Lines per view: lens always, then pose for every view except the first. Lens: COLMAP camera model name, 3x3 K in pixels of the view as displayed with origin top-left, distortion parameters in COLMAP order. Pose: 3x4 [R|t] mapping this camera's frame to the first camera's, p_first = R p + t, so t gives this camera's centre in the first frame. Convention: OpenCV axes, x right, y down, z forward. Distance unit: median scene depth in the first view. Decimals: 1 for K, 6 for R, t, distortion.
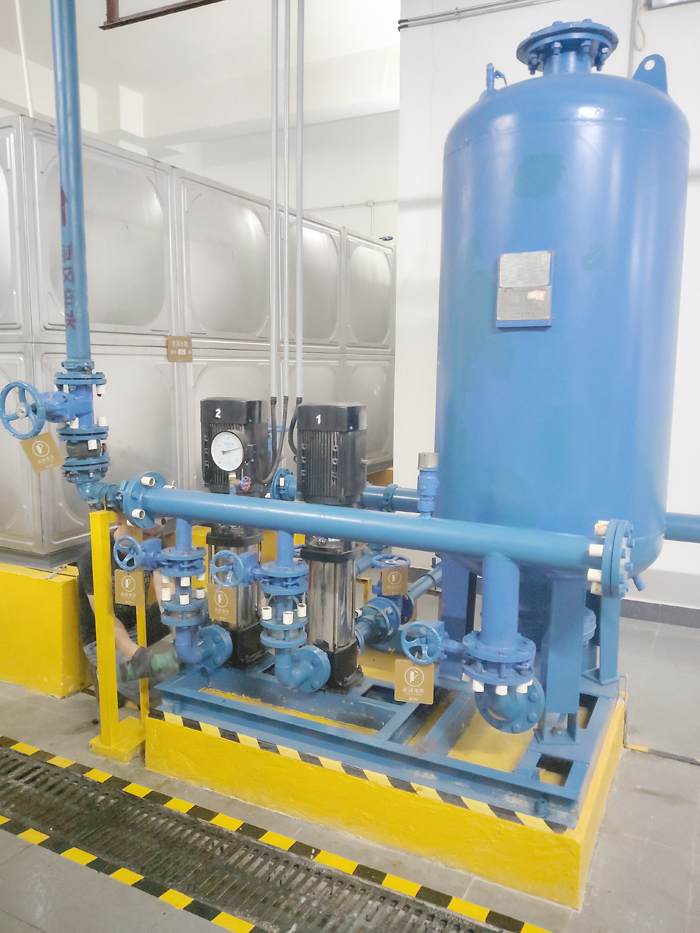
lens RADIAL K [[739.8, 0, 350.0], [0, 739.8, 466.5], [0, 0, 1]] dist [-0.005206, -0.000462]
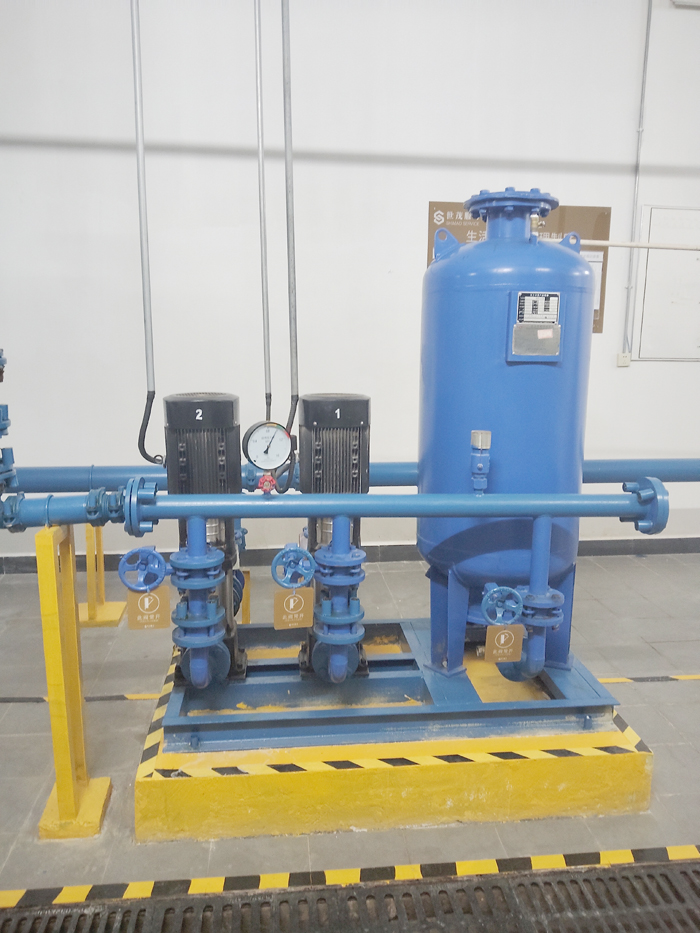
lens RADIAL K [[720.8, 0, 350.0], [0, 720.8, 466.5], [0, 0, 1]] dist [0.005620, 0.003442]
pose [[0.841980, -0.101115, 0.529949, -1.102736], [0.079655, 0.994813, 0.063256, -0.083380], [-0.533596, -0.011047, 0.845667, 0.588147]]
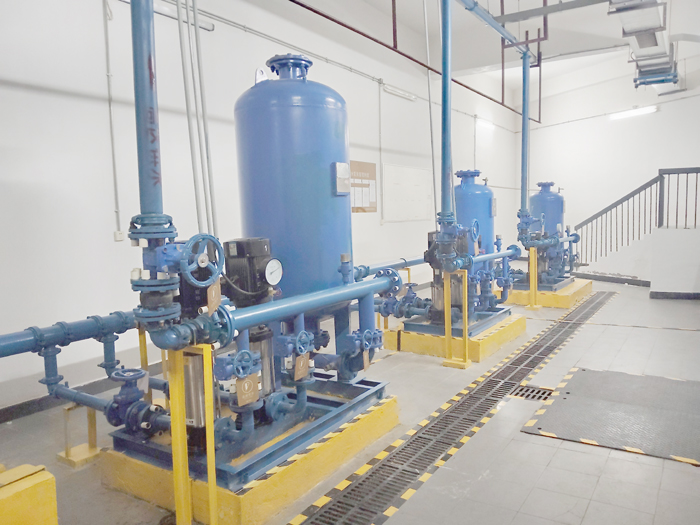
lens RADIAL K [[555.1, 0, 350.0], [0, 555.1, 262.5], [0, 0, 1]] dist [-0.005206, -0.000462]
pose [[0.116360, -0.098815, 0.988279, -1.146416], [0.193109, 0.978300, 0.075081, -0.087087], [-0.974253, 0.182110, 0.132918, 0.610582]]
